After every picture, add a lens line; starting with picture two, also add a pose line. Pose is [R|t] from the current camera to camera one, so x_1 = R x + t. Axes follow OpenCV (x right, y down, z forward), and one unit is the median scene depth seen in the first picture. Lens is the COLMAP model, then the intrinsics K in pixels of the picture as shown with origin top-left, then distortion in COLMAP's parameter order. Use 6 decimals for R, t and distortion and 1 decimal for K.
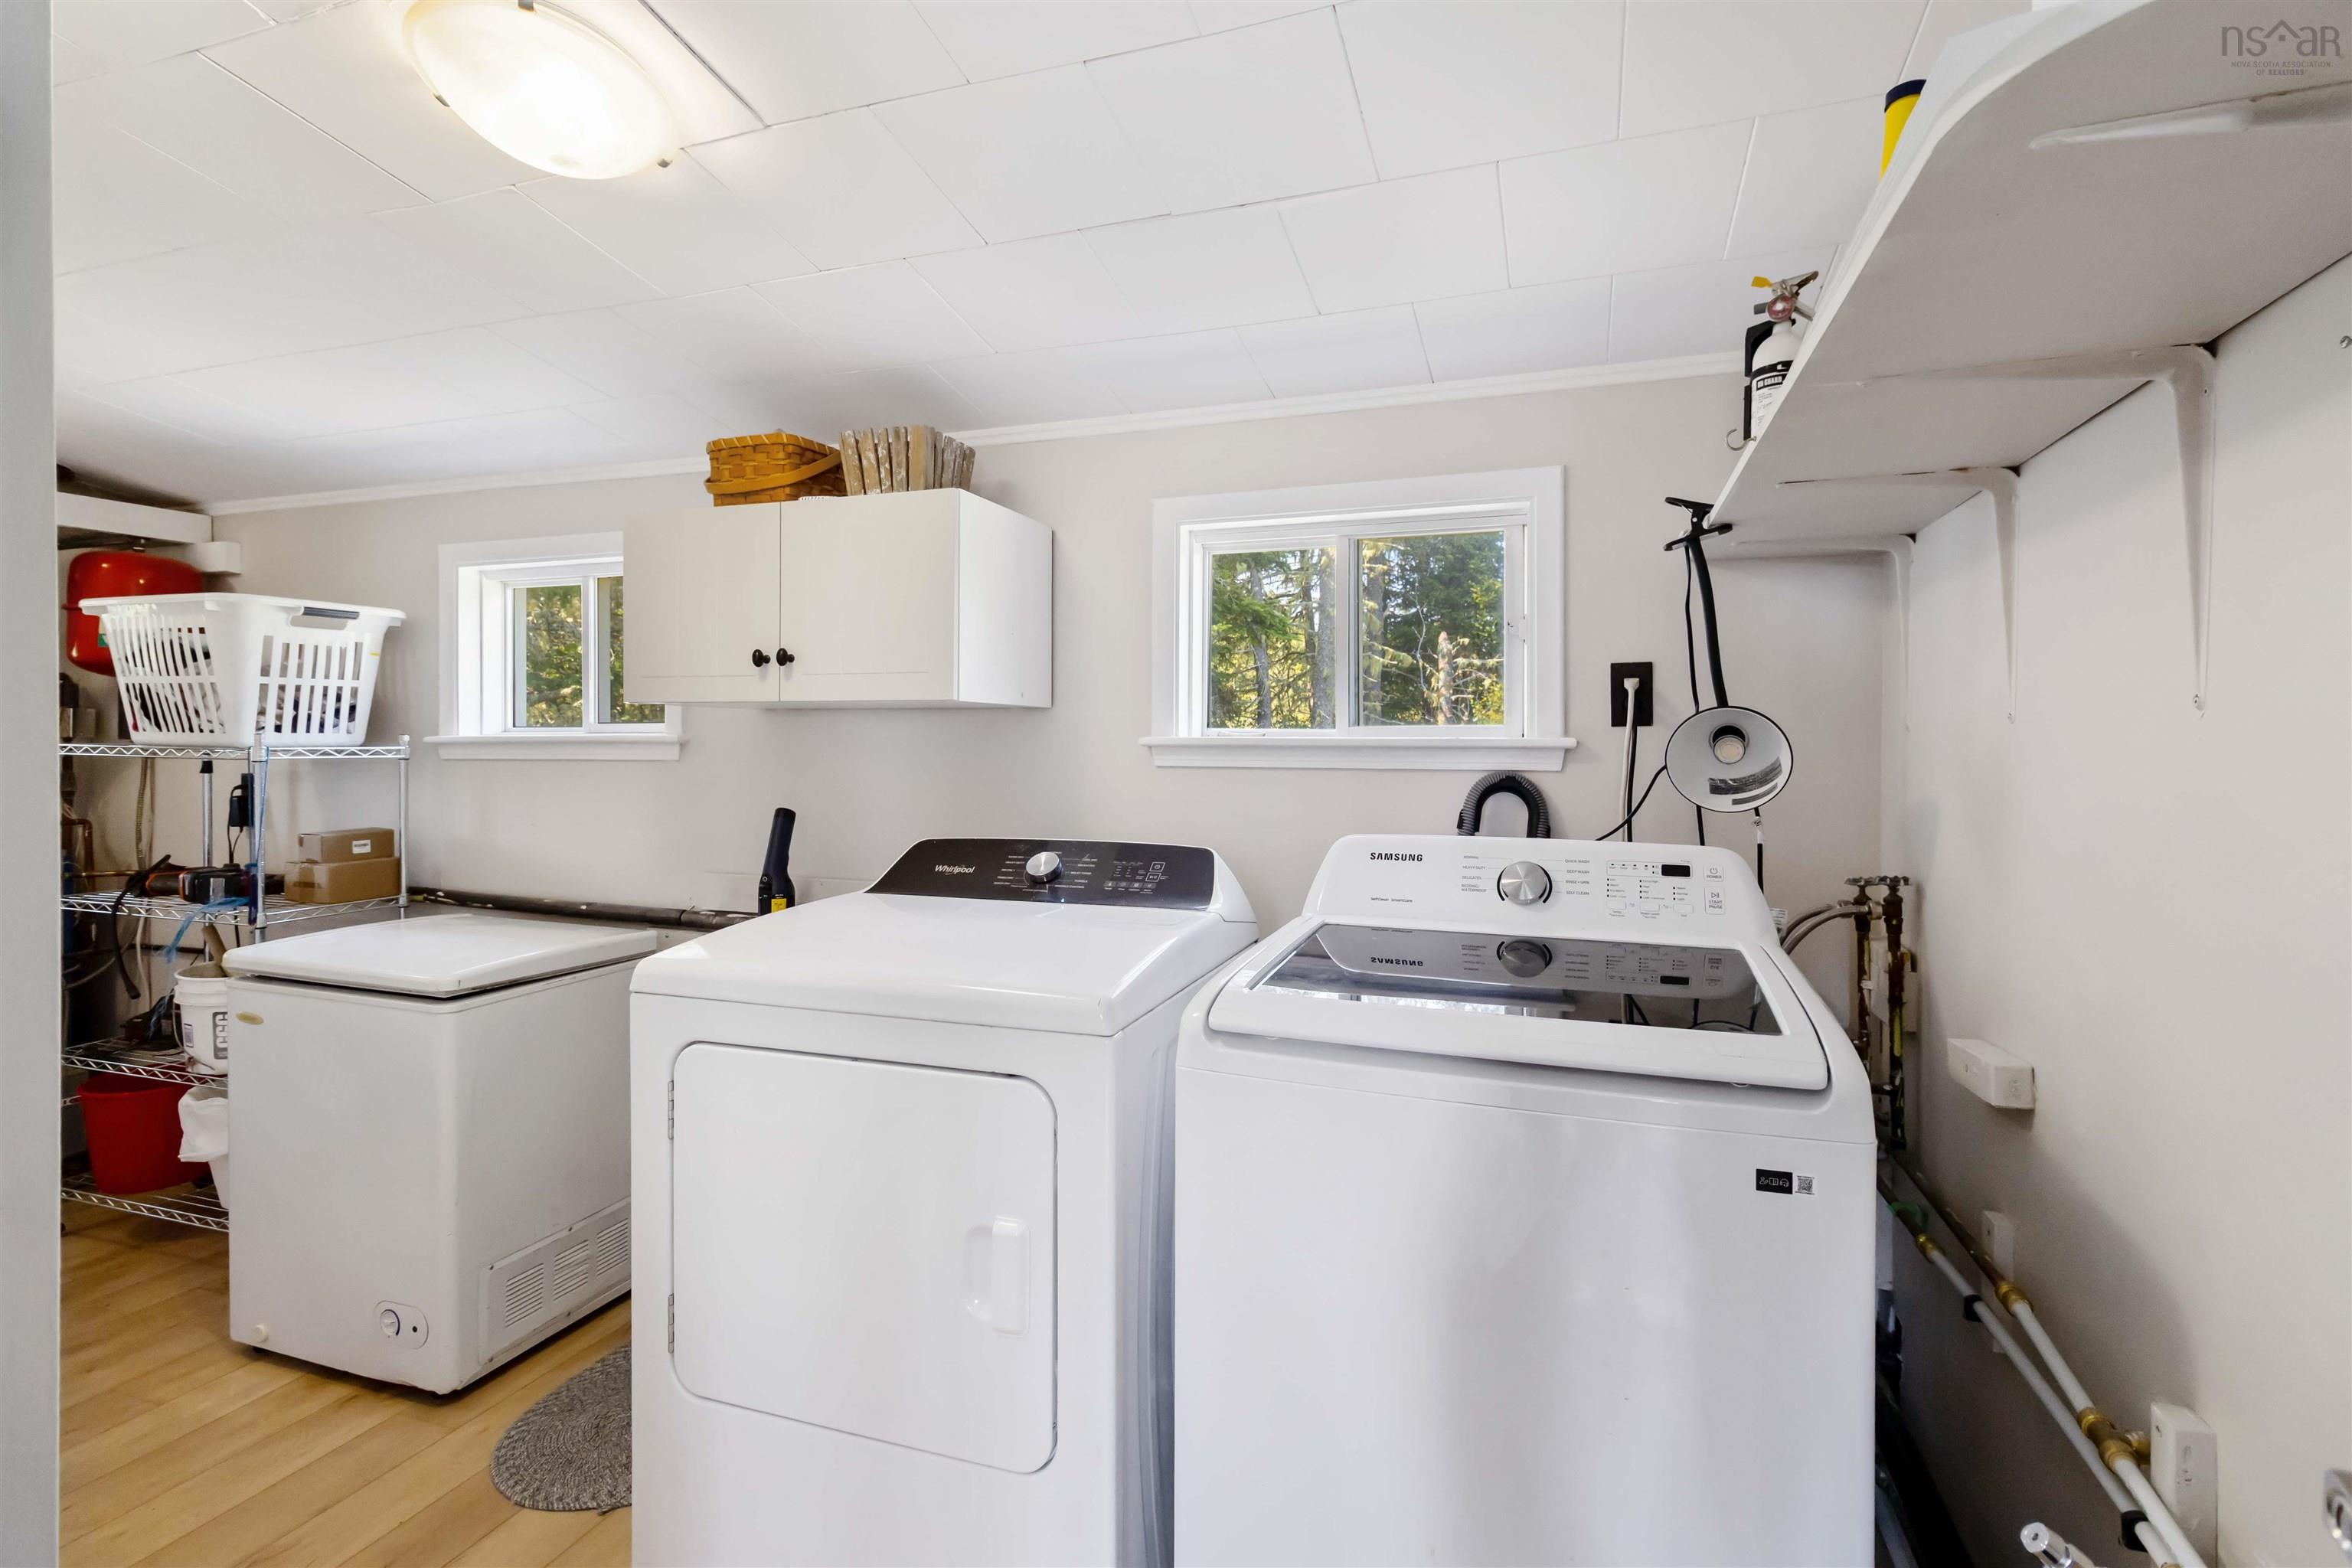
lens RADIAL K [[1085.2, 0, 1193.4], [0, 1085.2, 776.6], [0, 0, 1]] dist [0.008713, 0.000576]
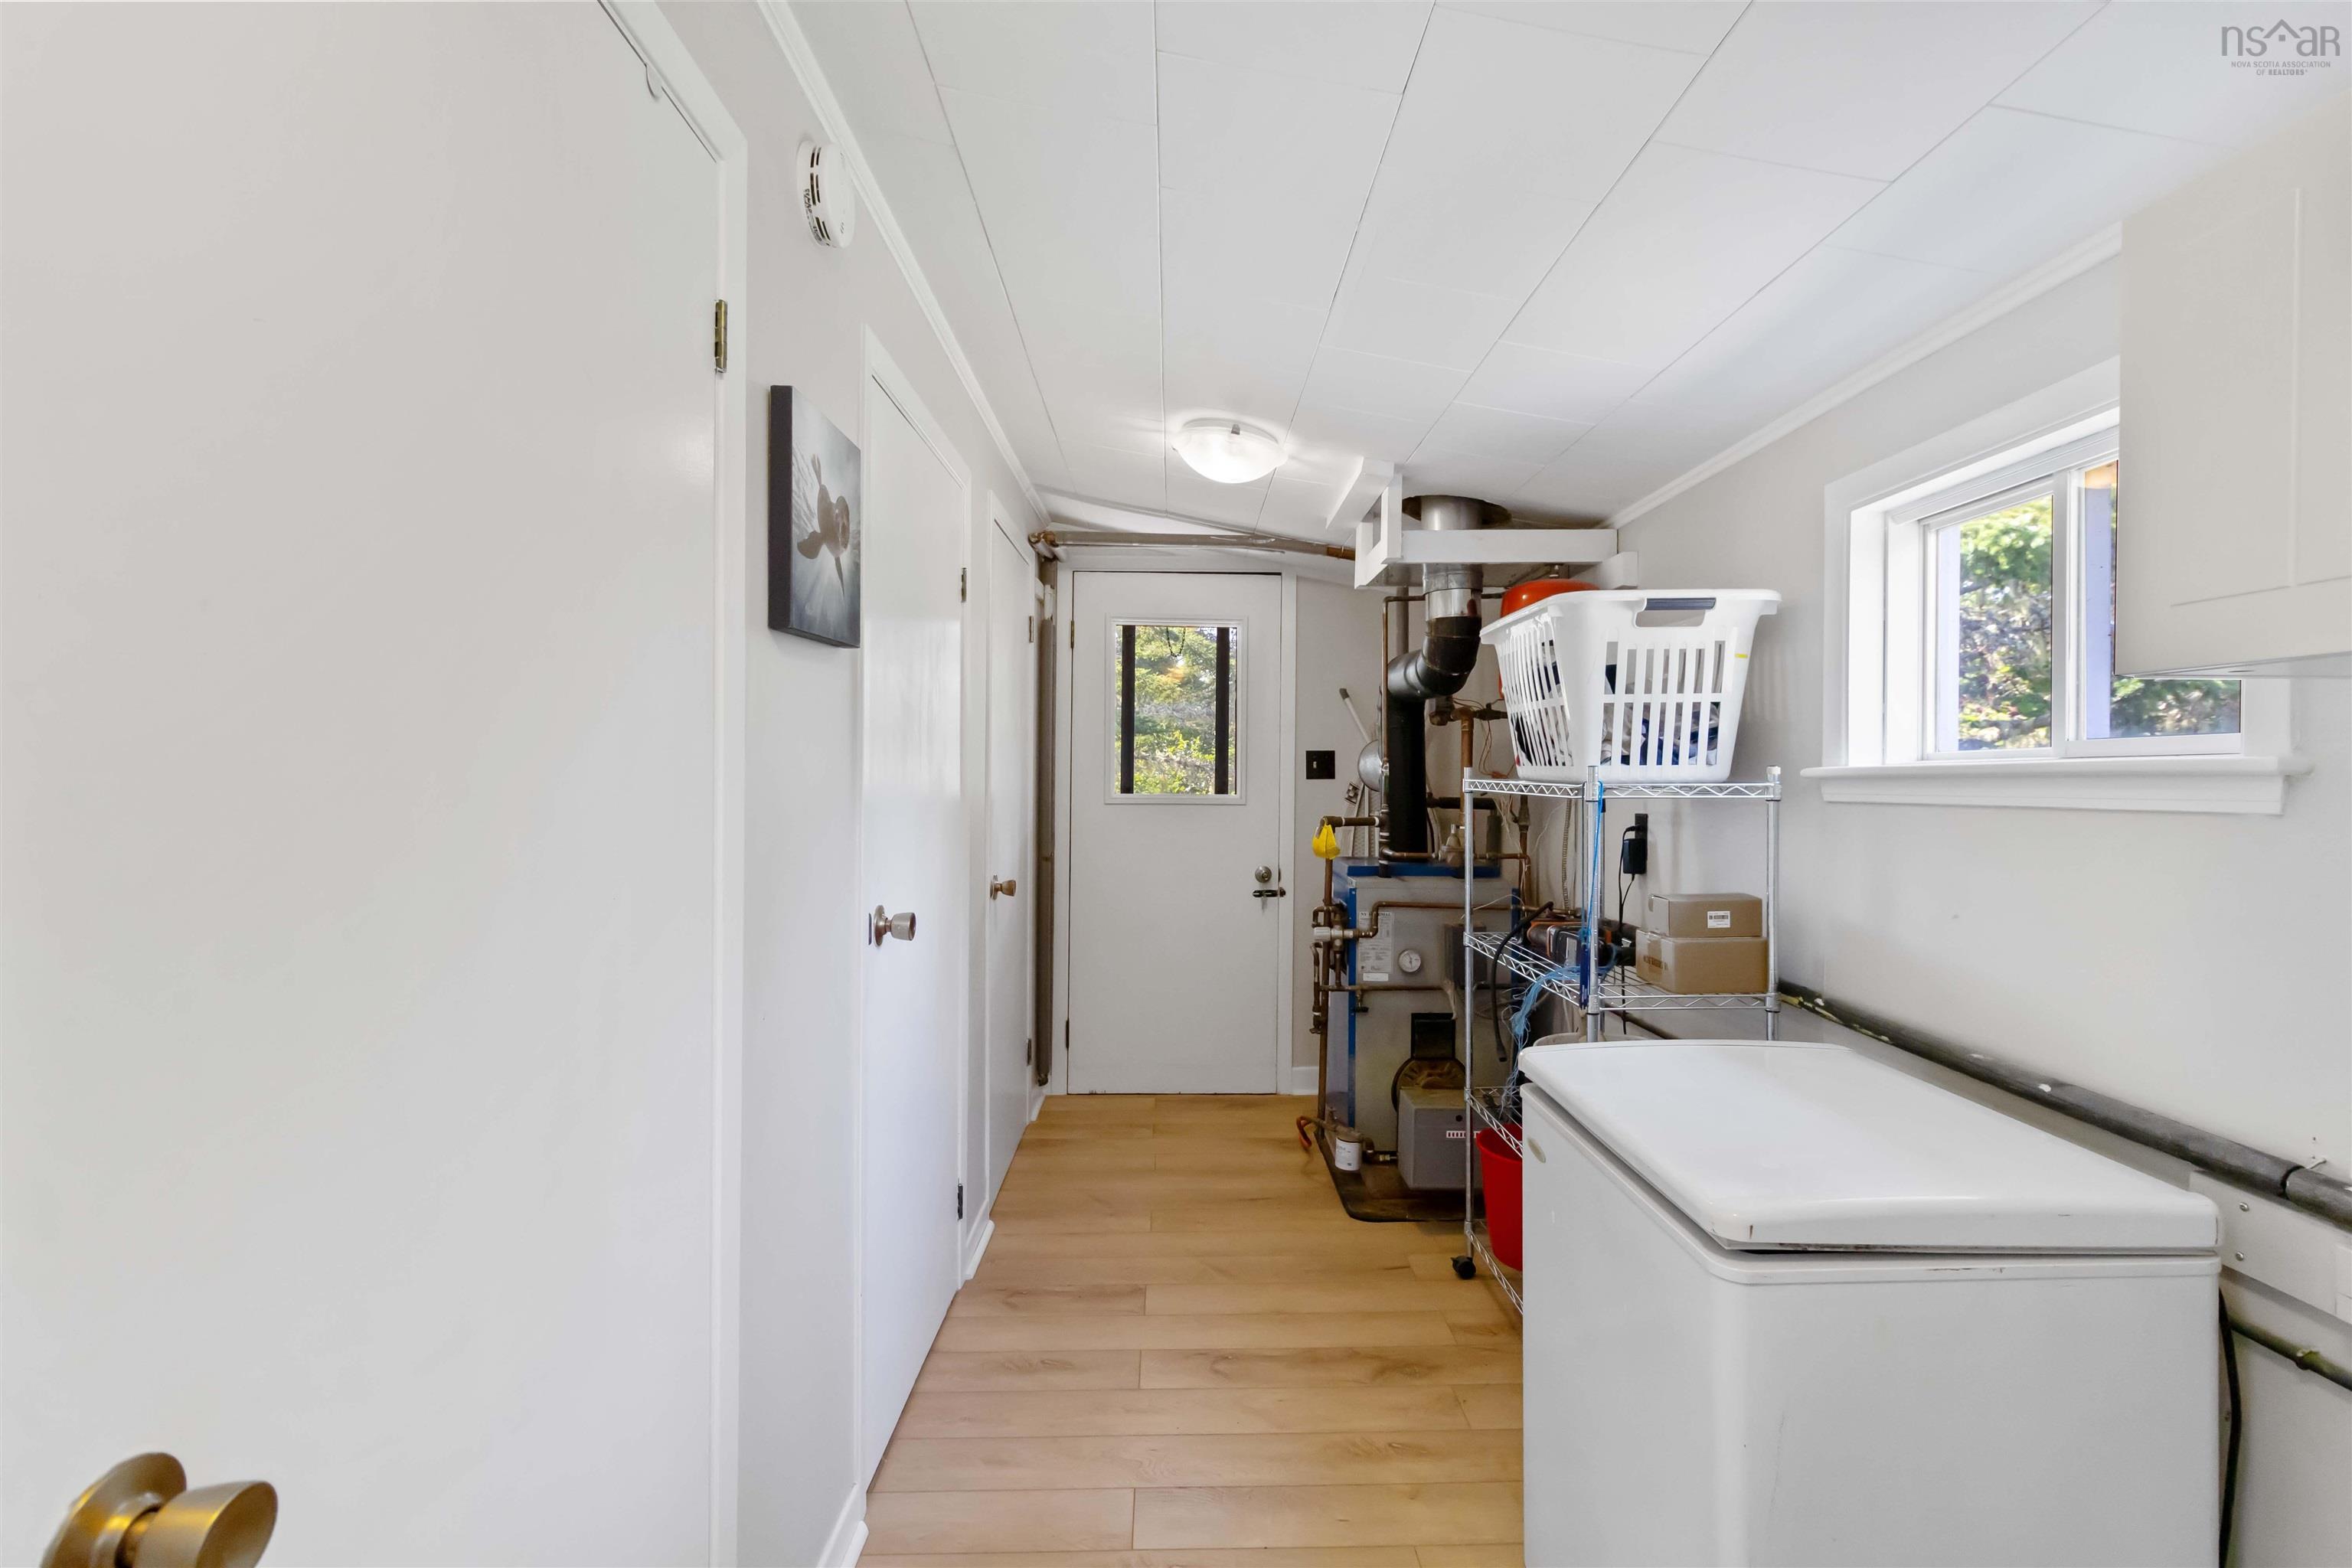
lens RADIAL K [[1085.2, 0, 1193.4], [0, 1085.2, 776.6], [0, 0, 1]] dist [0.008713, 0.000576]
pose [[0.351604, -0.004535, -0.936138, -0.205043], [-0.028037, 0.999489, -0.015372, -0.010509], [0.935729, 0.031651, 0.351297, 0.414972]]
